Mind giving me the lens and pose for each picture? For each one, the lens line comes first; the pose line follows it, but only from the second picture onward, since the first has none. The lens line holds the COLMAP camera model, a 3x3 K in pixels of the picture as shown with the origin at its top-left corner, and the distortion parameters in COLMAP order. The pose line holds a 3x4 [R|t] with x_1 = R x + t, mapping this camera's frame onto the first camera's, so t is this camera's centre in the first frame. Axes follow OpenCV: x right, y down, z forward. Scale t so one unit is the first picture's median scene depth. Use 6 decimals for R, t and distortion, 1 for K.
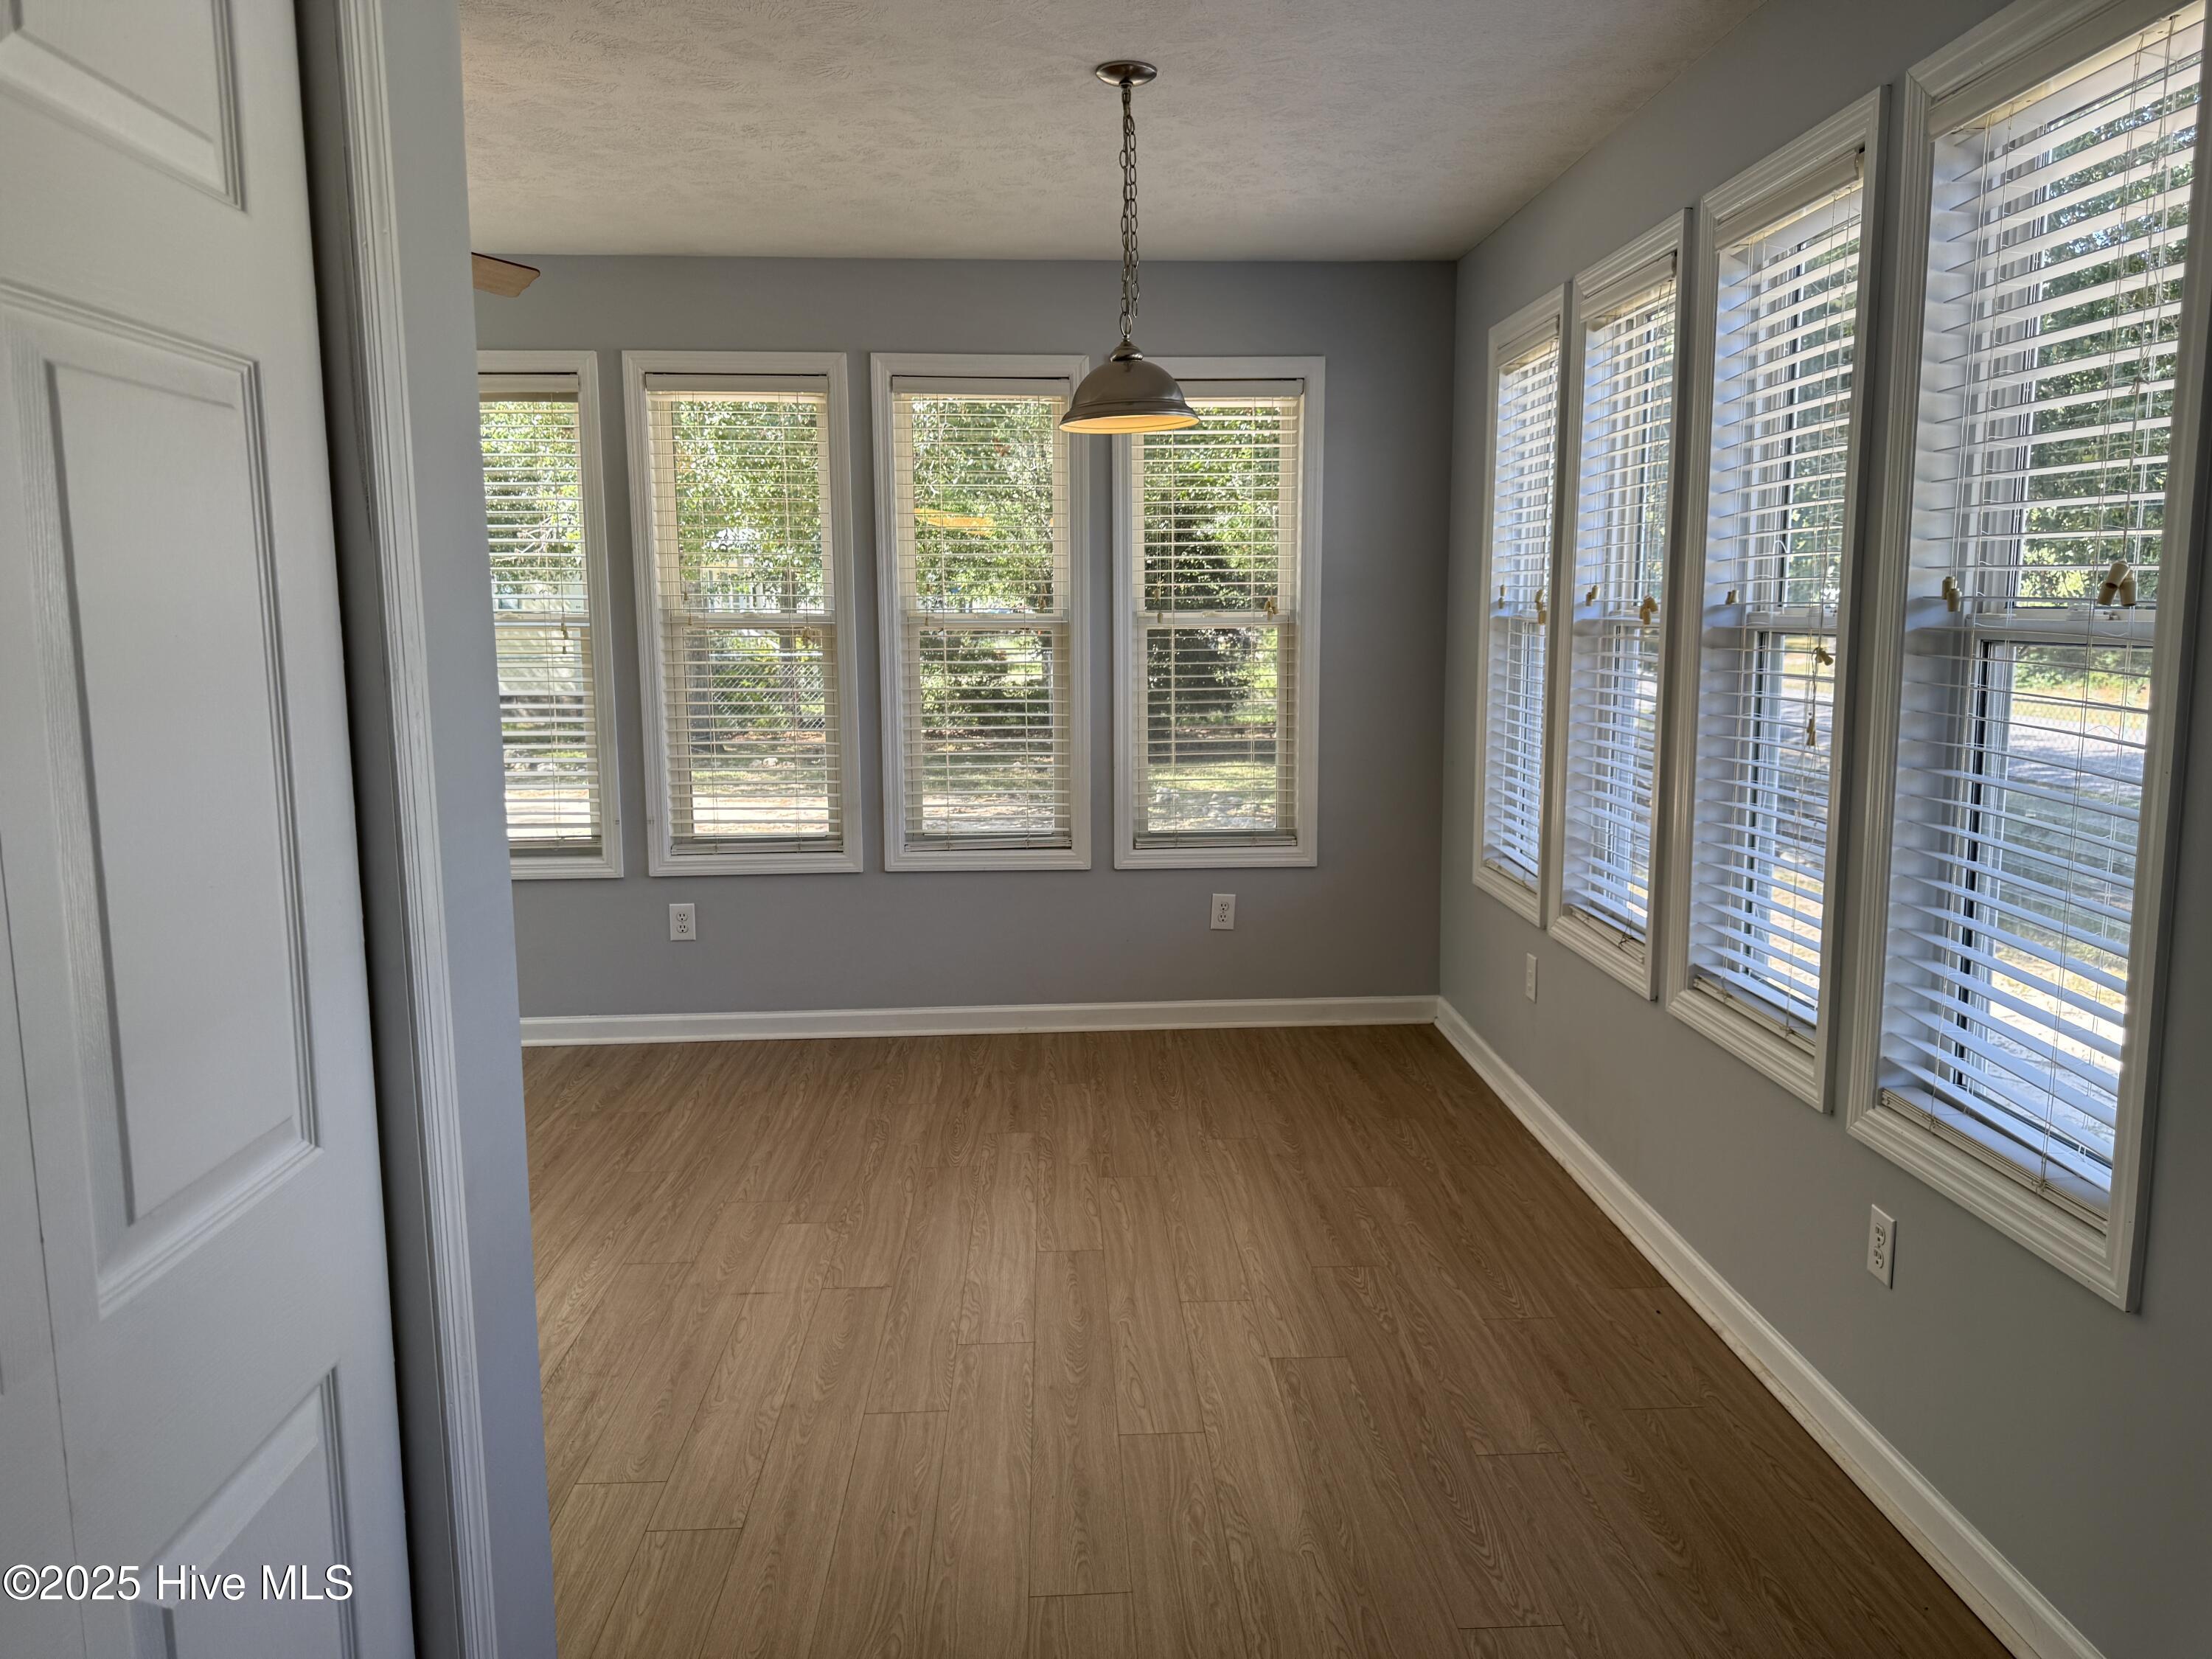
lens RADIAL K [[1572.7, 0, 1145.6], [0, 1572.7, 824.3], [0, 0, 1]] dist [0.028559, -0.037045]
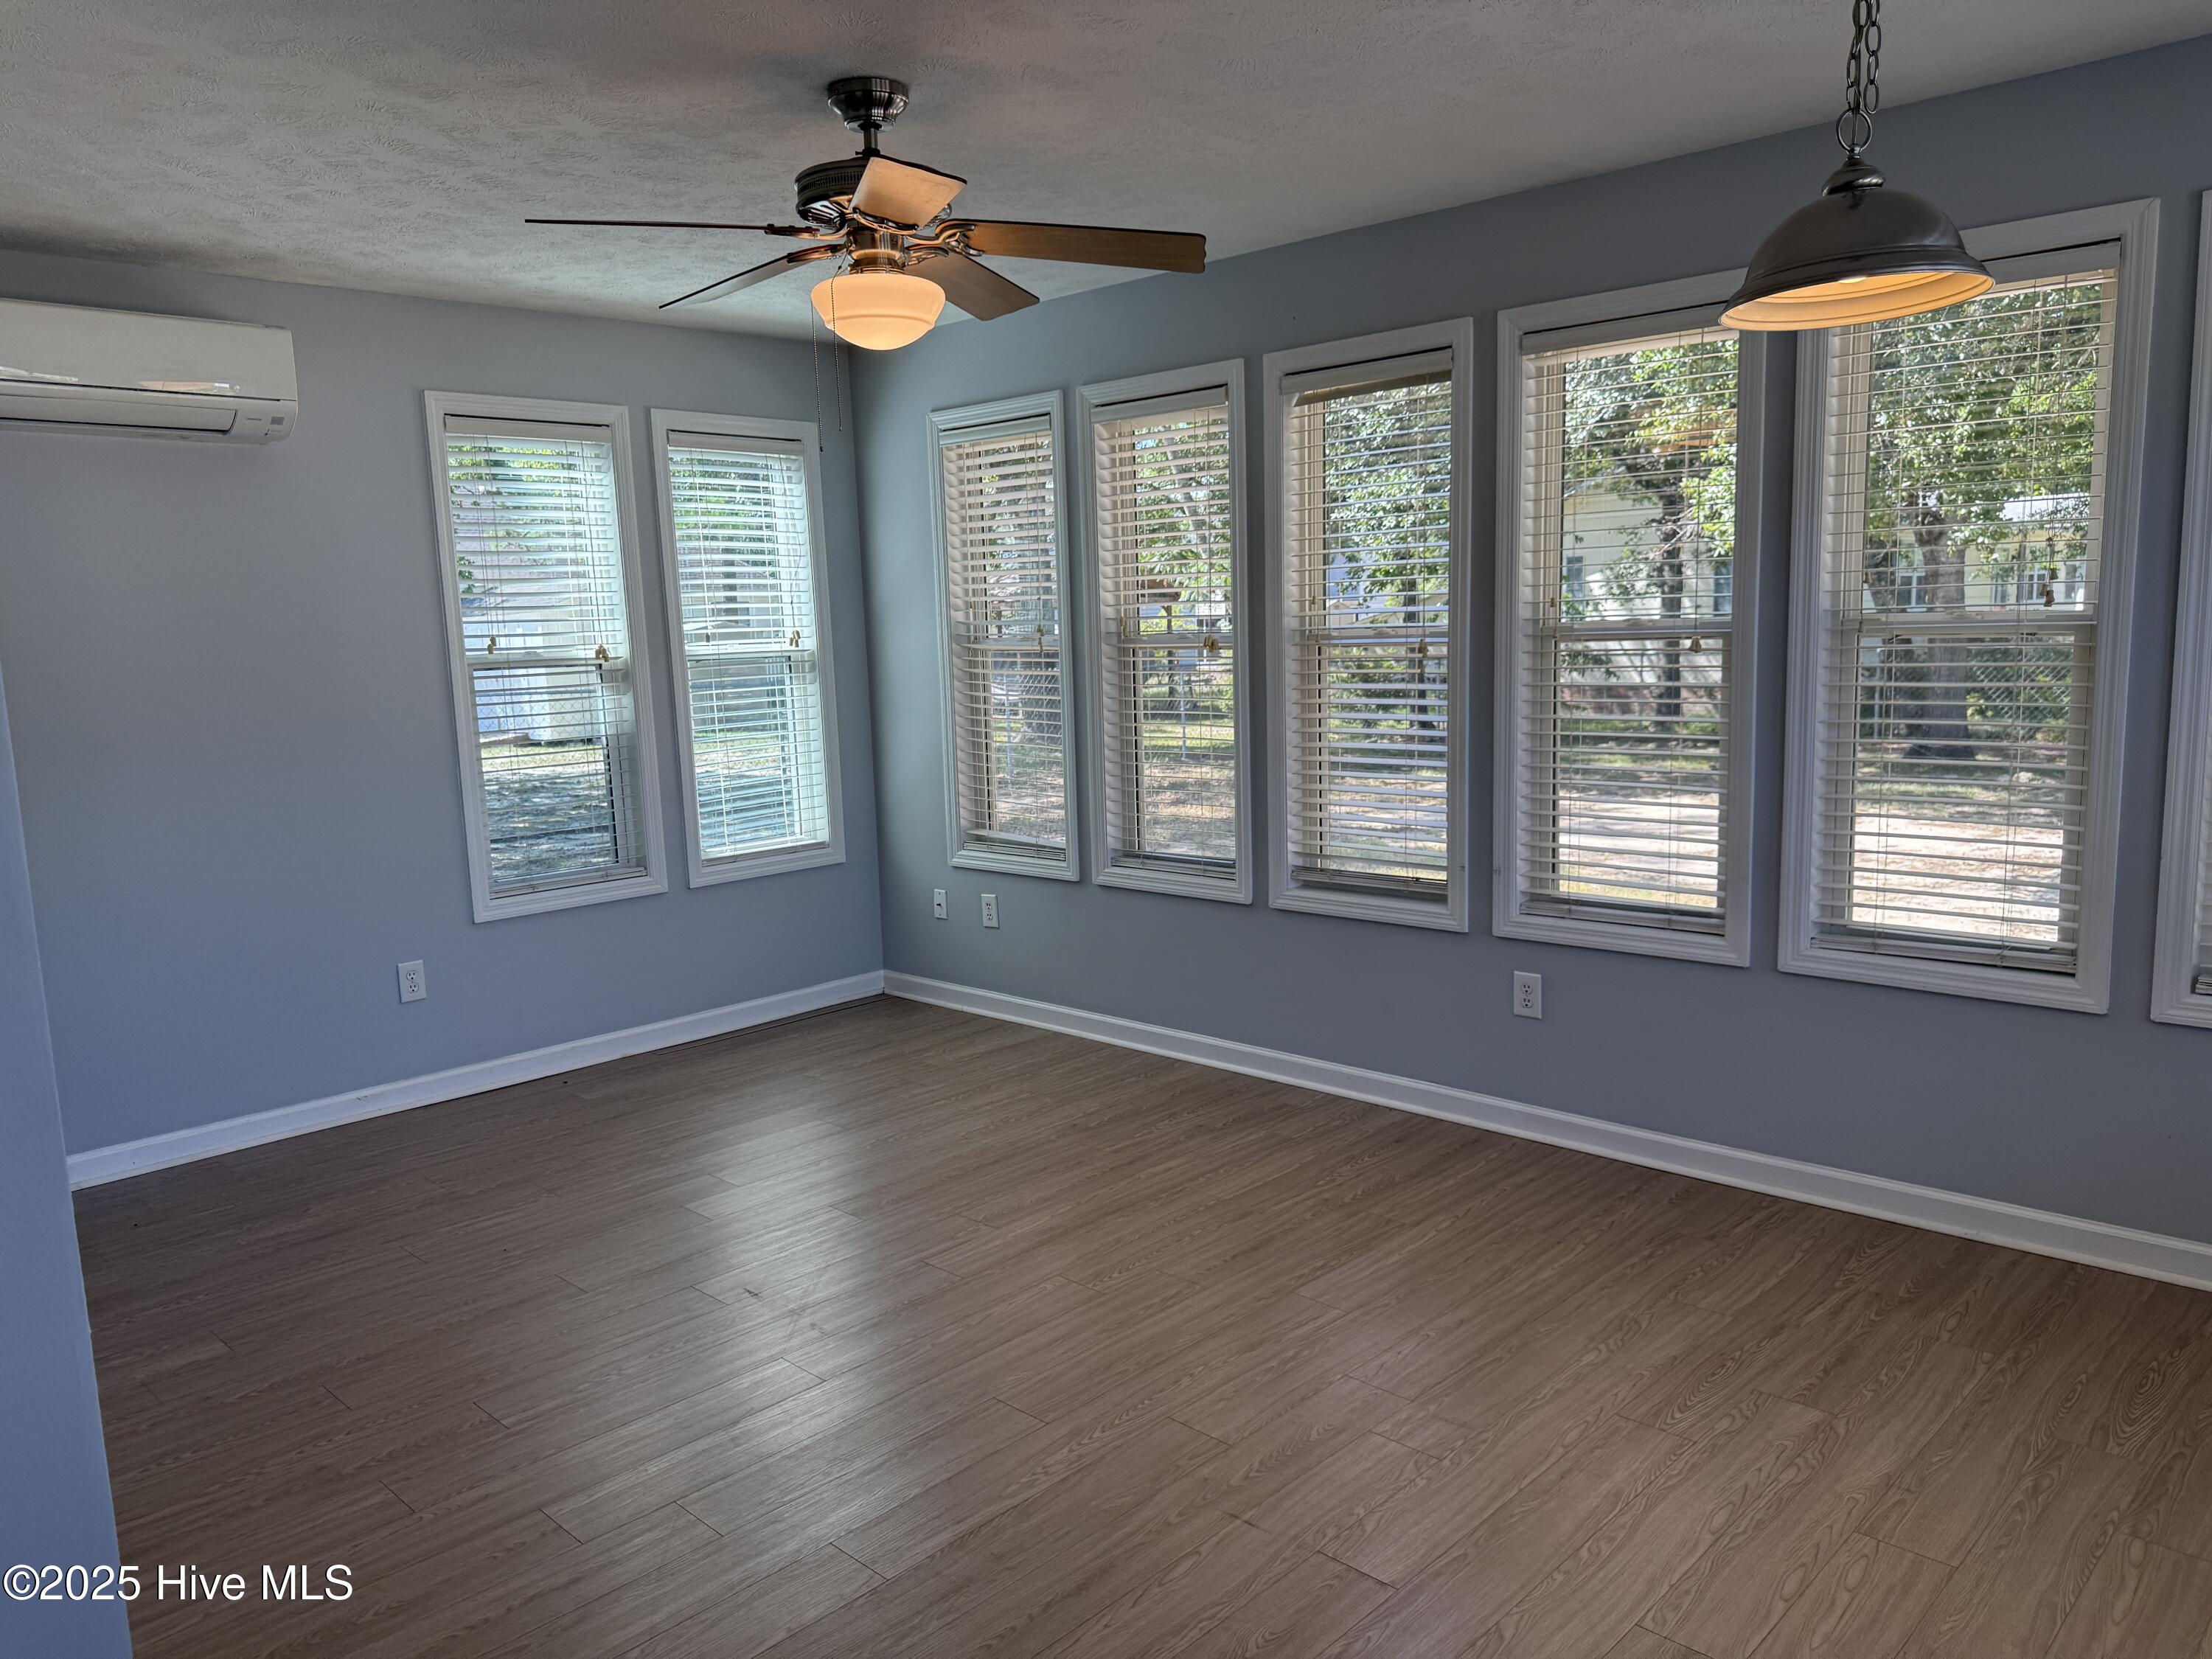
lens RADIAL K [[1572.7, 0, 1089.9], [0, 1572.7, 836.7], [0, 0, 1]] dist [0.028559, -0.037045]
pose [[0.666479, 0.085385, -0.740619, 0.167988], [-0.073087, 0.996118, 0.049070, -0.047262], [0.741933, 0.021426, 0.670132, 0.283062]]
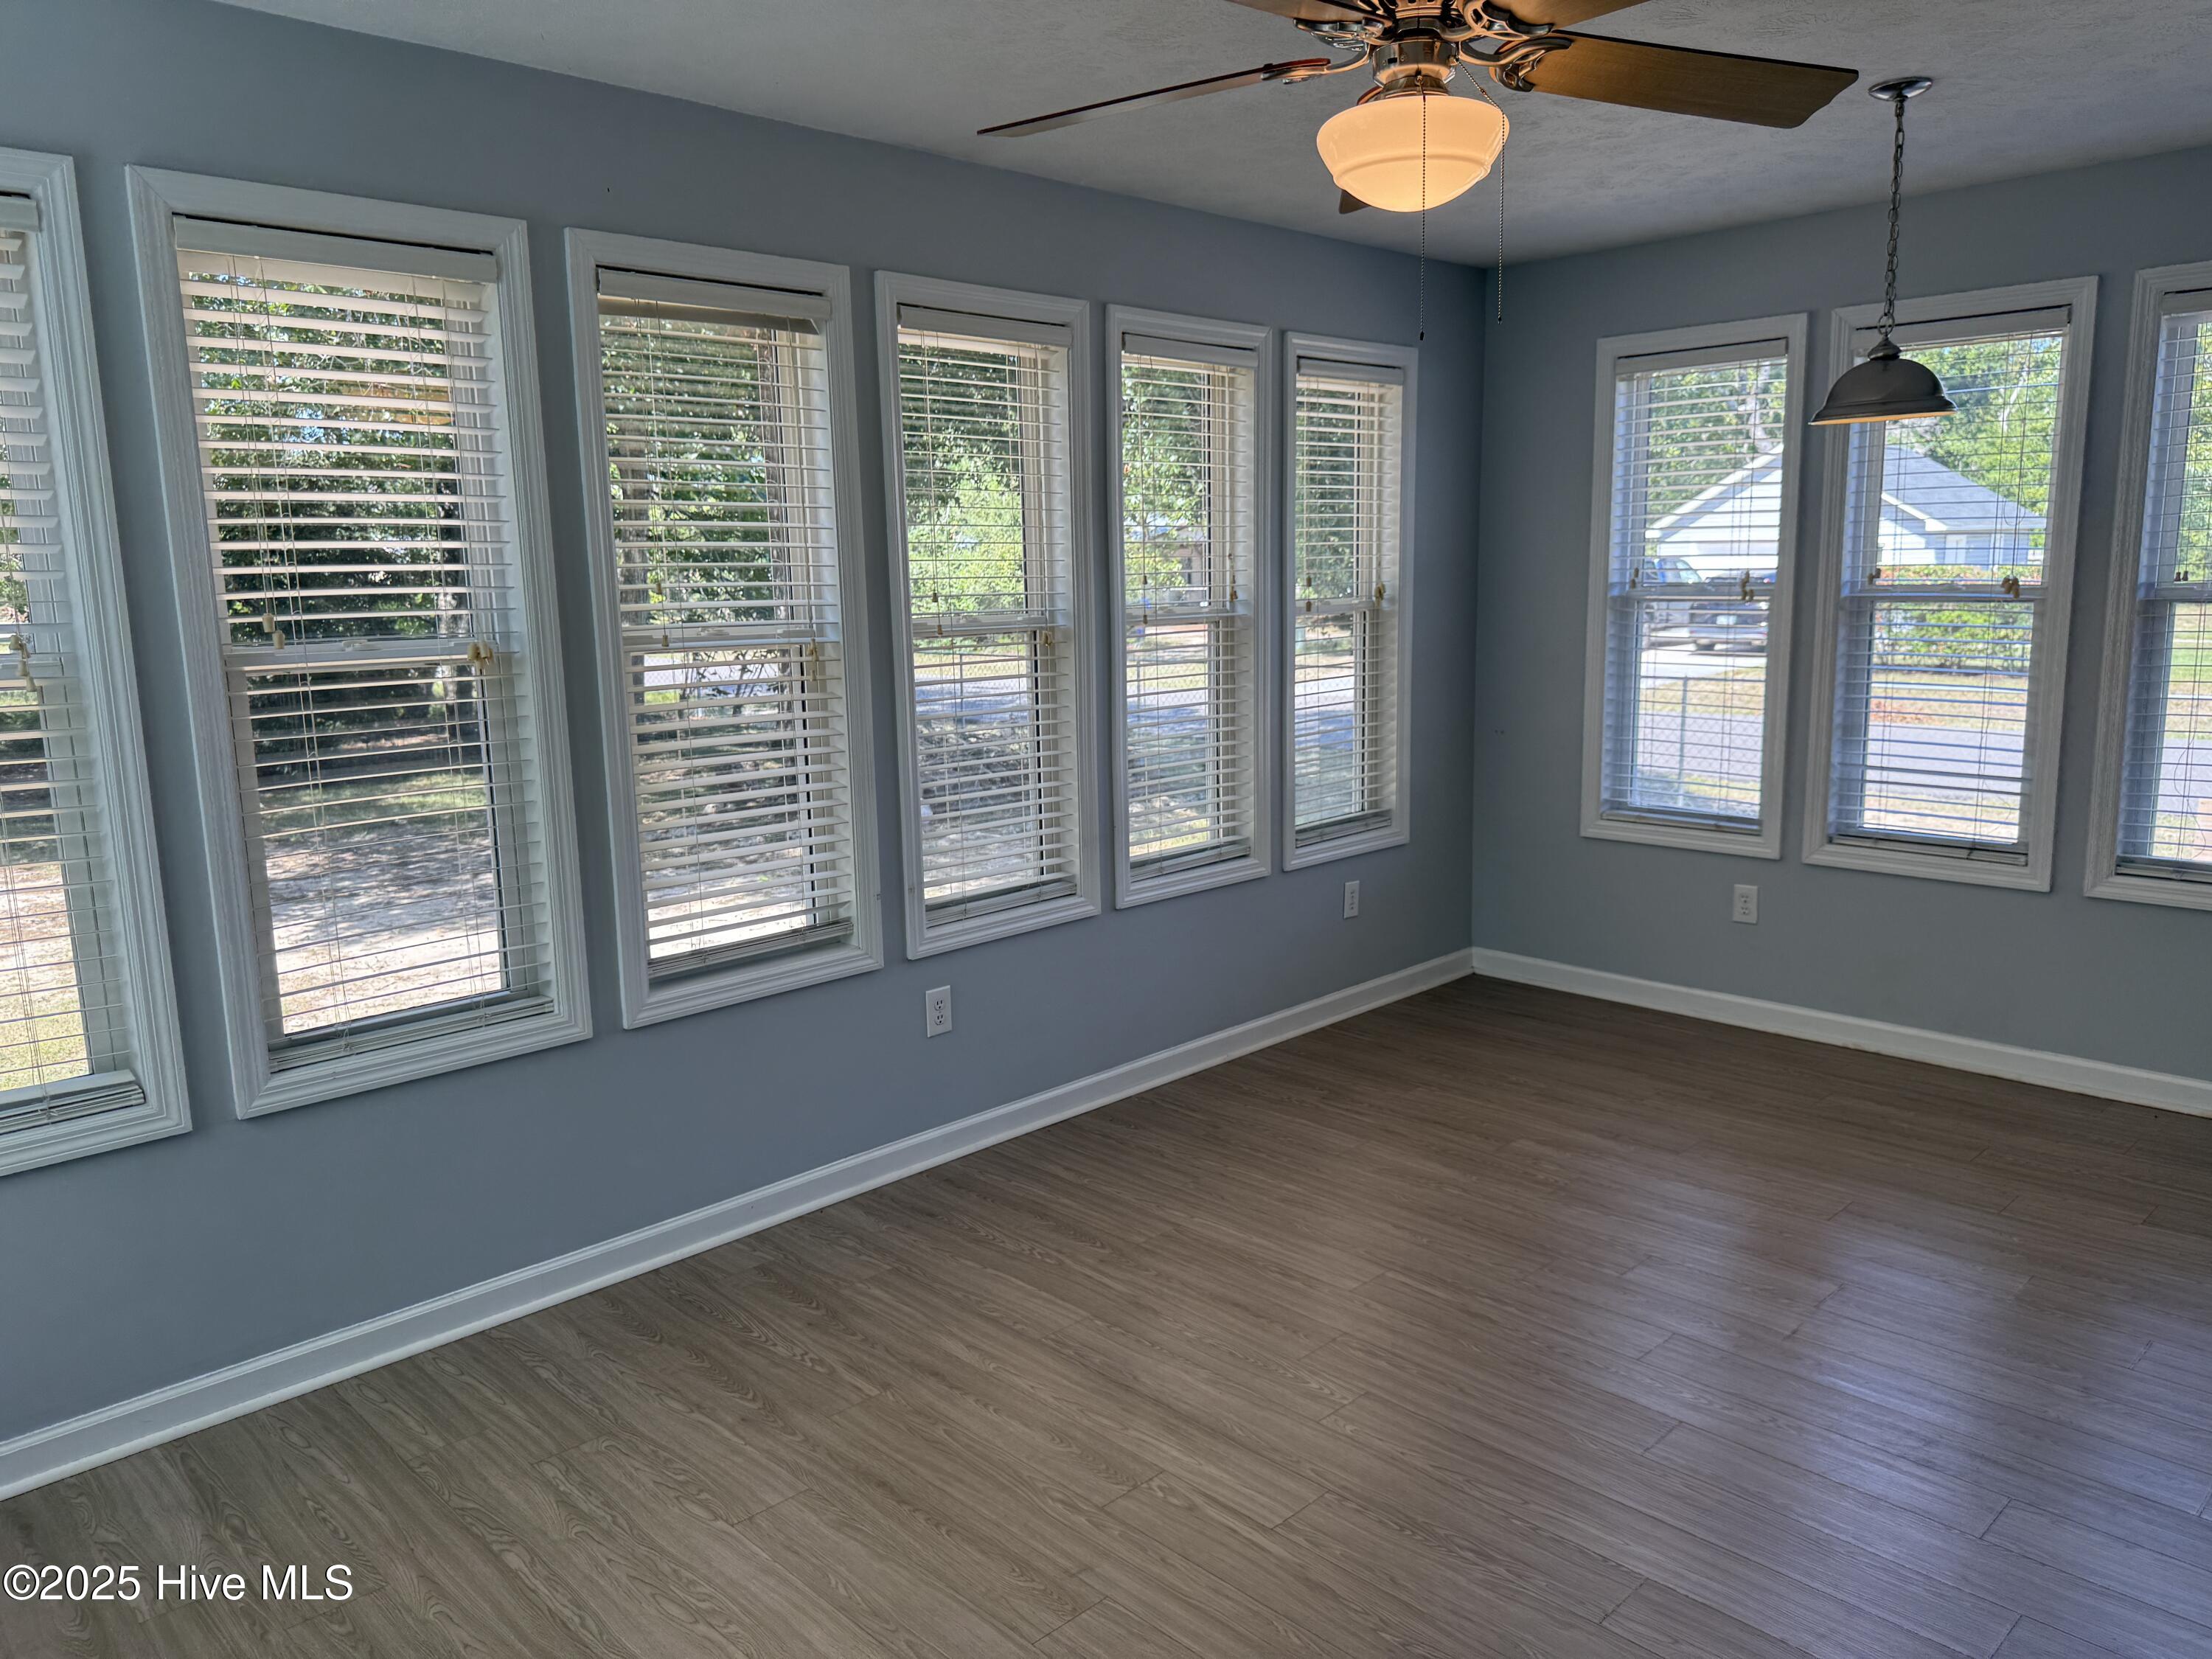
lens RADIAL K [[1572.7, 0, 1091.7], [0, 1572.7, 838.7], [0, 0, 1]] dist [0.028559, -0.037045]
pose [[0.753587, -0.121278, 0.646064, -0.769965], [0.106813, 0.992363, 0.061695, -0.066799], [-0.648613, 0.022516, 0.760786, 0.370441]]
